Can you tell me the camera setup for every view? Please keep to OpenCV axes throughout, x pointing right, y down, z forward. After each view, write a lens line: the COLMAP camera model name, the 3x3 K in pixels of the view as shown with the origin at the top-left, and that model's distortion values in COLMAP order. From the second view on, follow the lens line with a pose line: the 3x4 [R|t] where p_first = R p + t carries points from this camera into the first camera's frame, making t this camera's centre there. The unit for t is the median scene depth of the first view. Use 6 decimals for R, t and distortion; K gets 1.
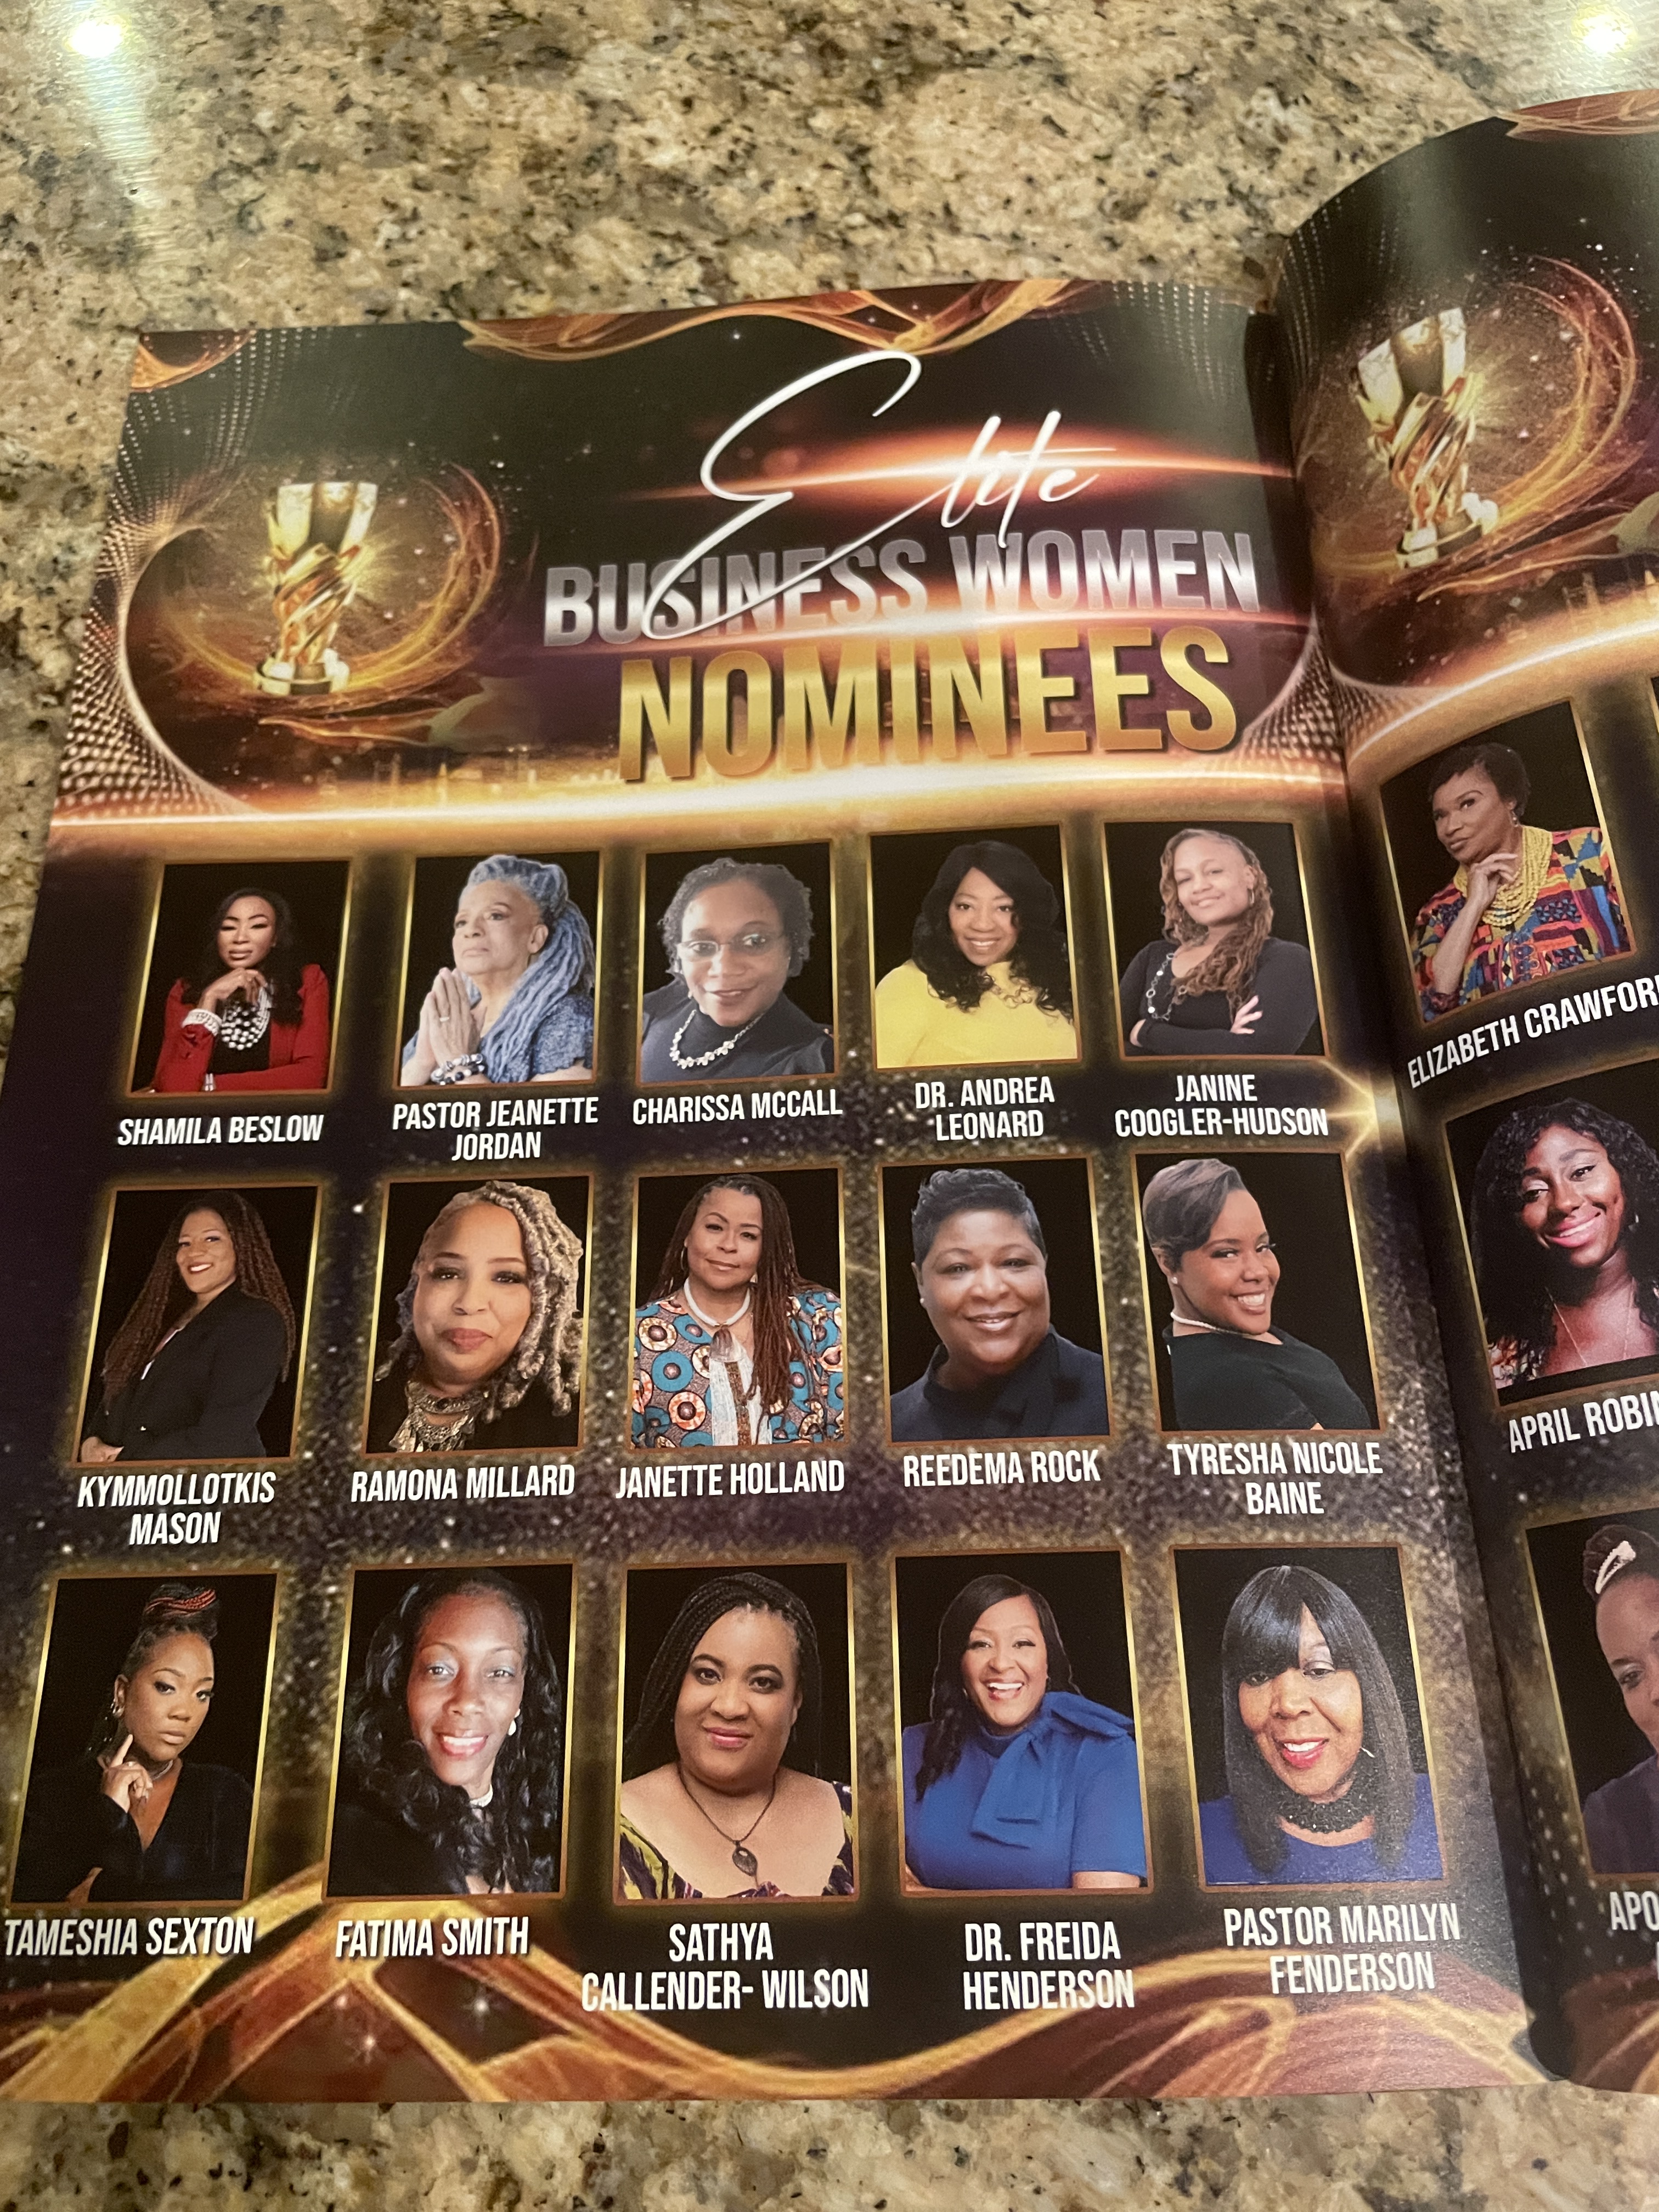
lens RADIAL K [[1676.5, 0, 756.6], [0, 1676.5, 1081.3], [0, 0, 1]] dist [0.029203, -0.083956]
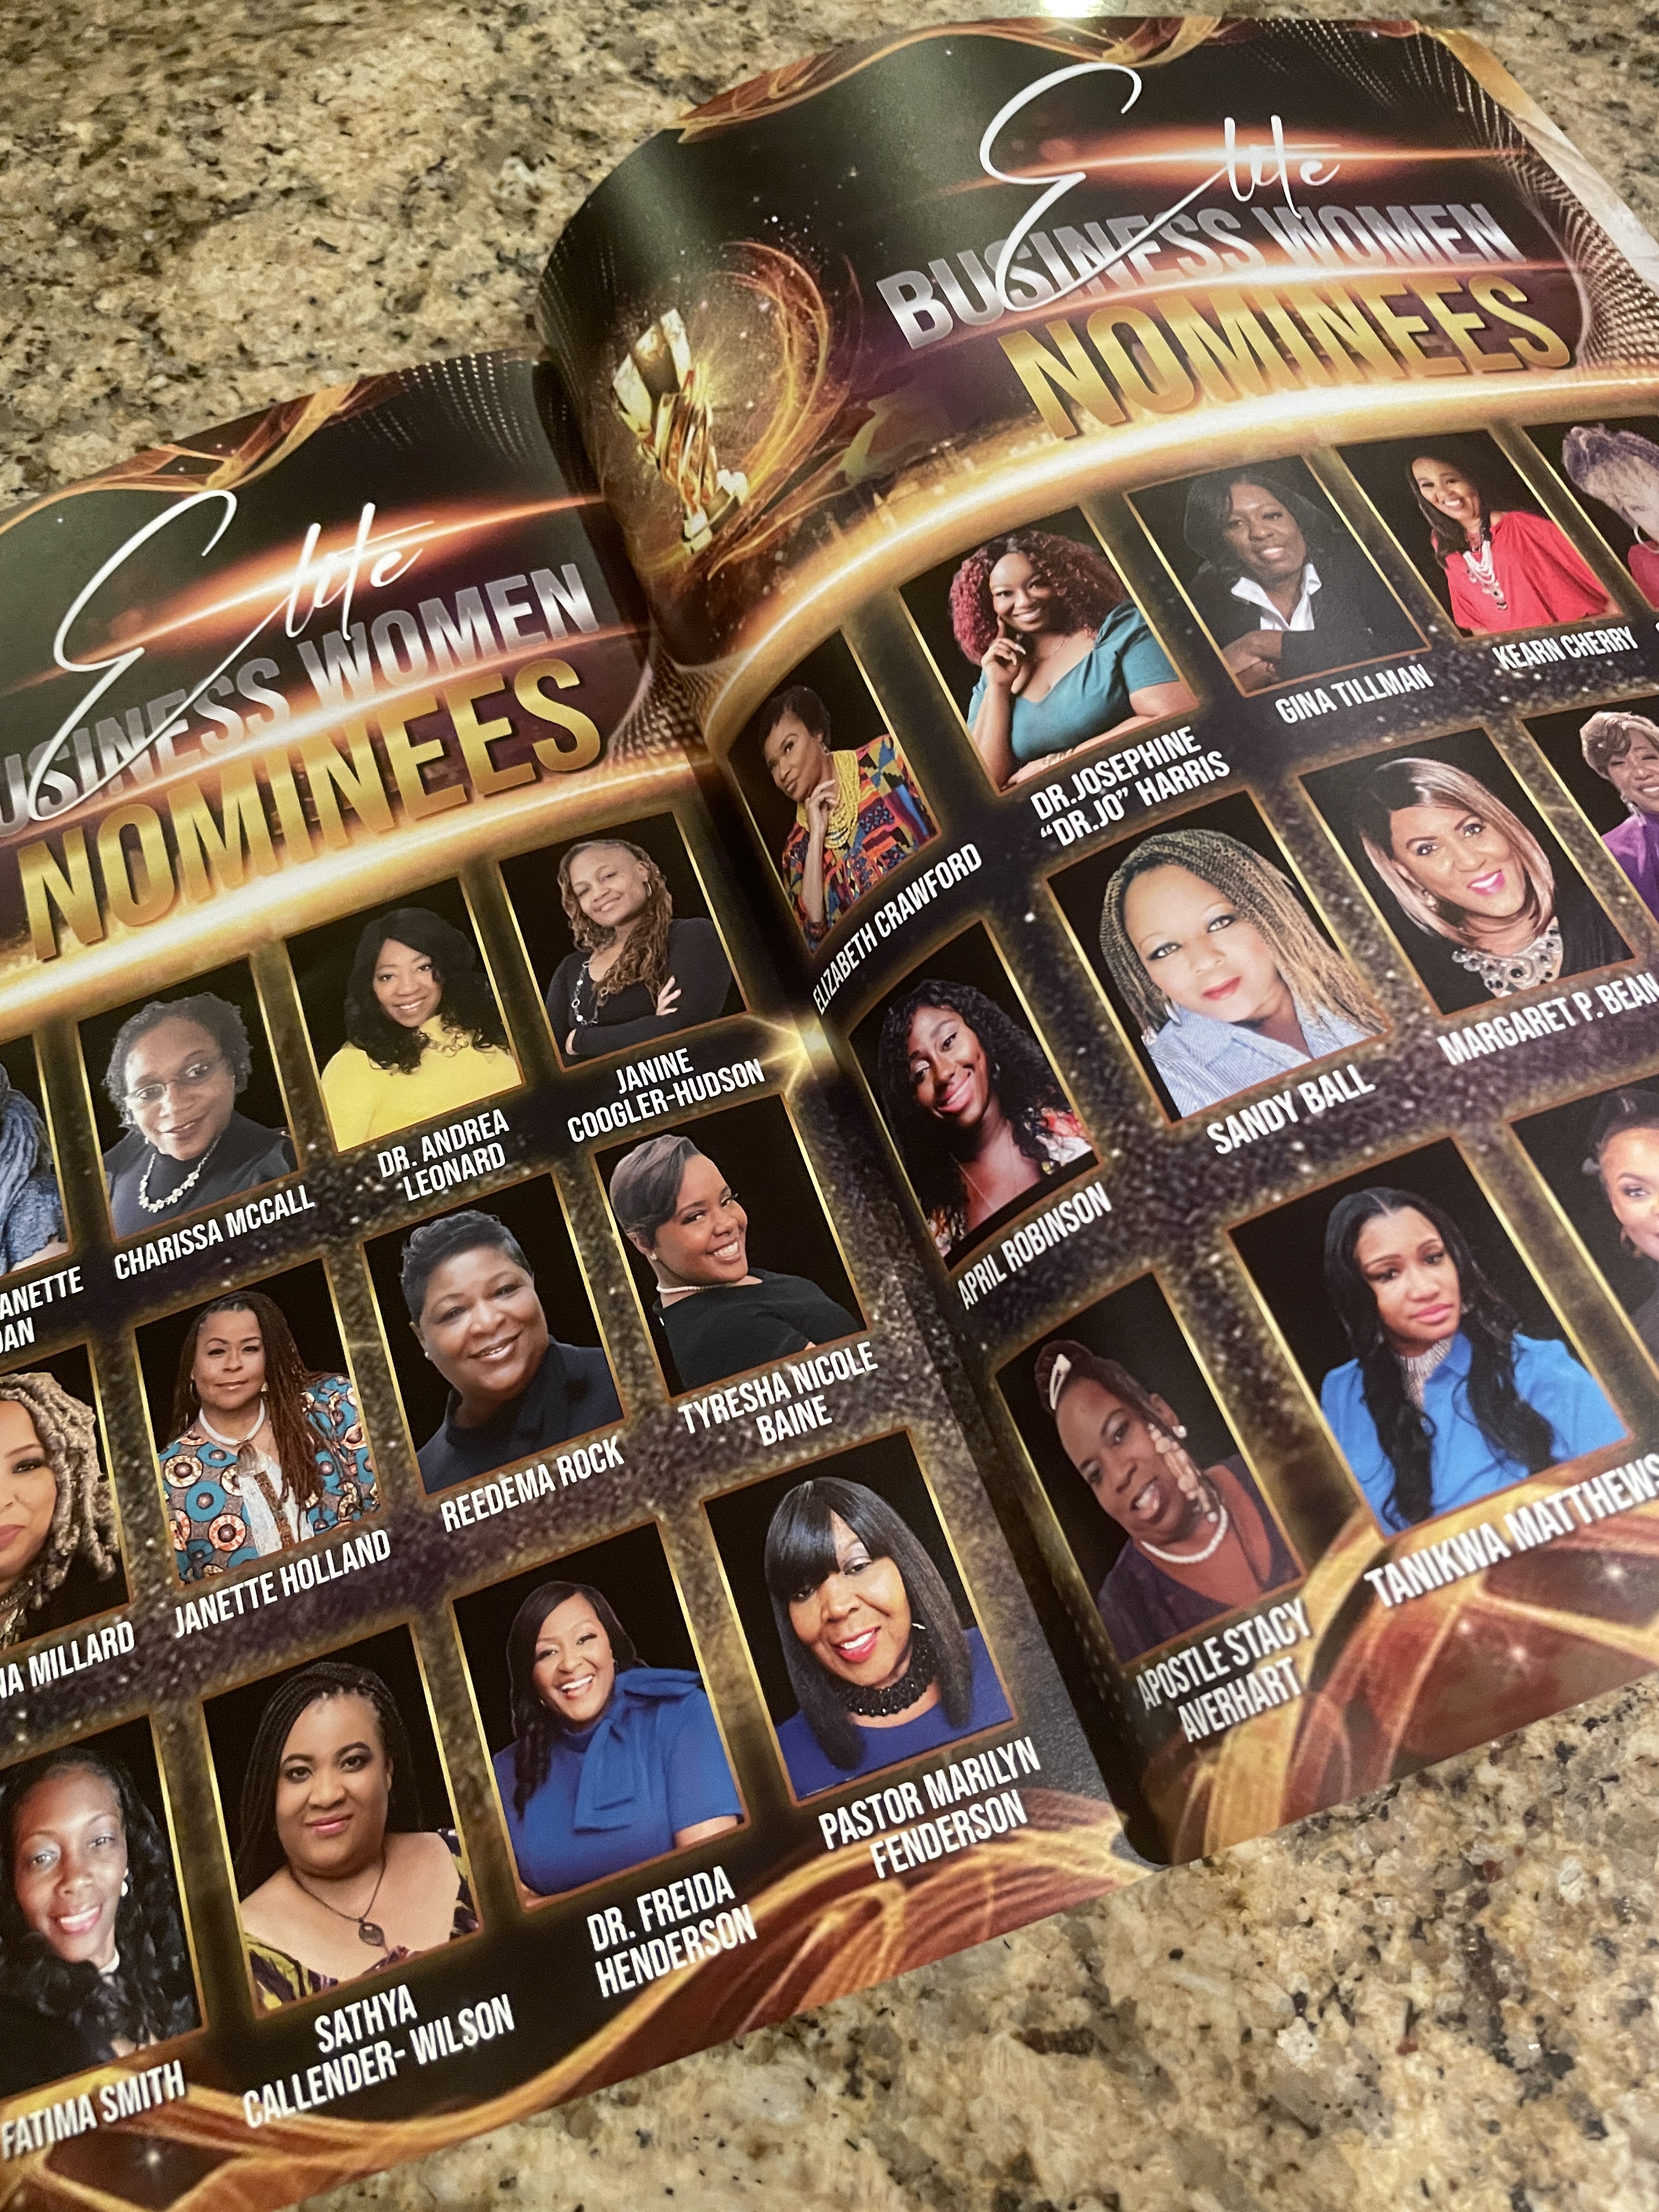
lens RADIAL K [[1676.5, 0, 841.3], [0, 1676.5, 1105.3], [0, 0, 1]] dist [0.029203, -0.083956]
pose [[0.945859, -0.308598, 0.100589, 0.287424], [0.312483, 0.949592, -0.025076, 0.092627], [-0.087781, 0.055151, 0.994612, -0.057419]]
